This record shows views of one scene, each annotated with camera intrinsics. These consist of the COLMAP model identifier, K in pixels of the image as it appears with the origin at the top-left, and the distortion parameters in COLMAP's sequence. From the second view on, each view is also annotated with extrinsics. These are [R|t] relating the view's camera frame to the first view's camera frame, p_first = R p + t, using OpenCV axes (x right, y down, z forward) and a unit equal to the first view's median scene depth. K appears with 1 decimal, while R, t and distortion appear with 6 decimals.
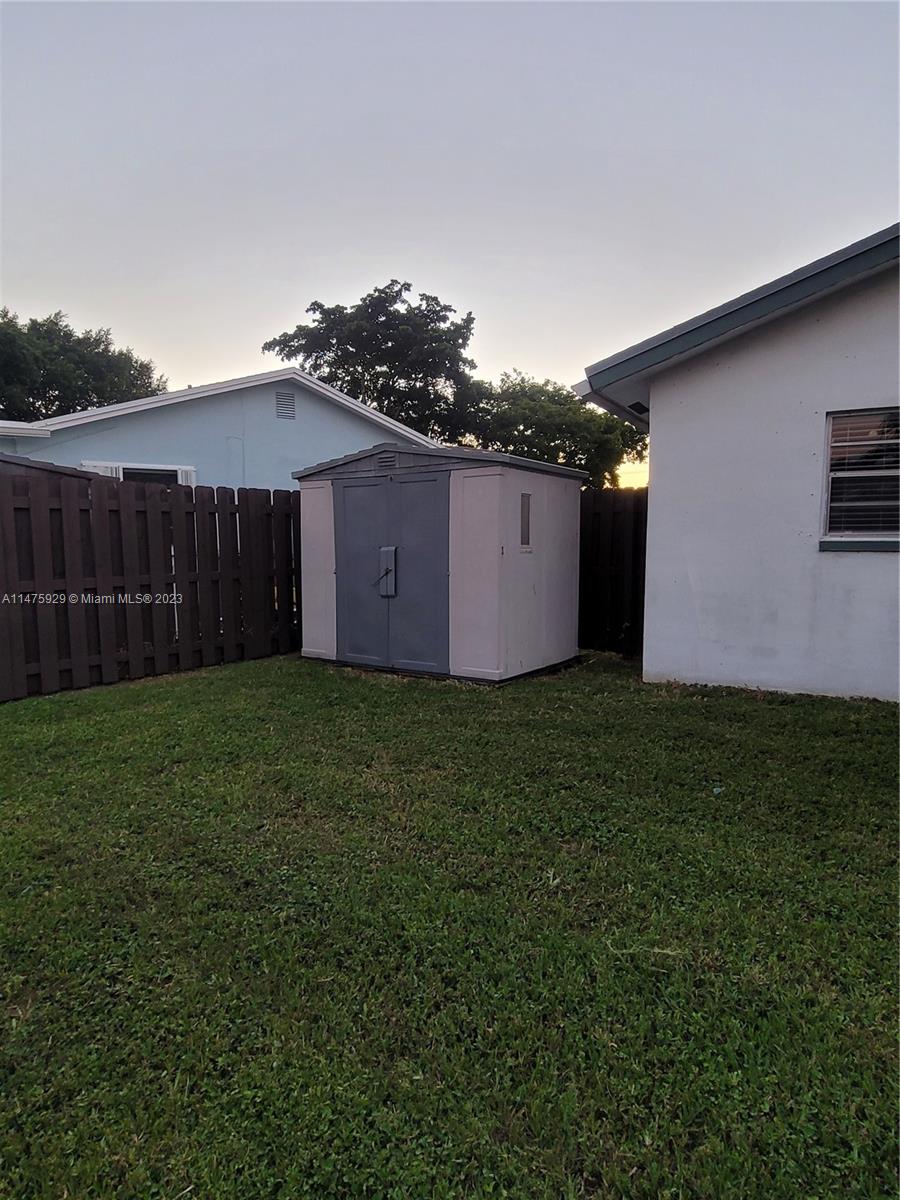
lens RADIAL K [[682.9, 0, 444.6], [0, 682.9, 606.0], [0, 0, 1]] dist [0.001079, -0.001786]
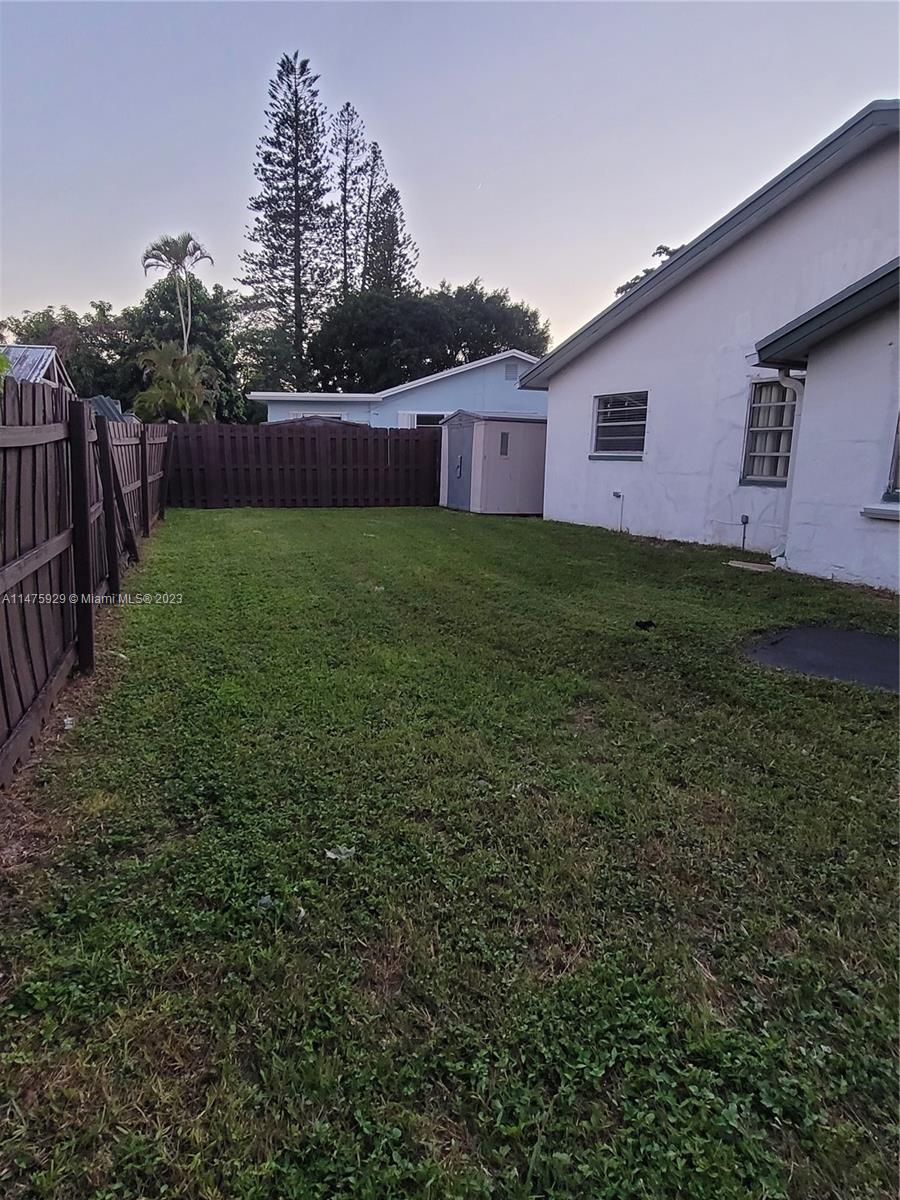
lens RADIAL K [[682.9, 0, 452.0], [0, 682.9, 596.5], [0, 0, 1]] dist [0.001079, -0.001786]
pose [[0.827275, 0.130576, -0.546412, 0.219117], [-0.075009, 0.989579, 0.122914, 0.018436], [0.556767, -0.060698, 0.828448, -0.170631]]
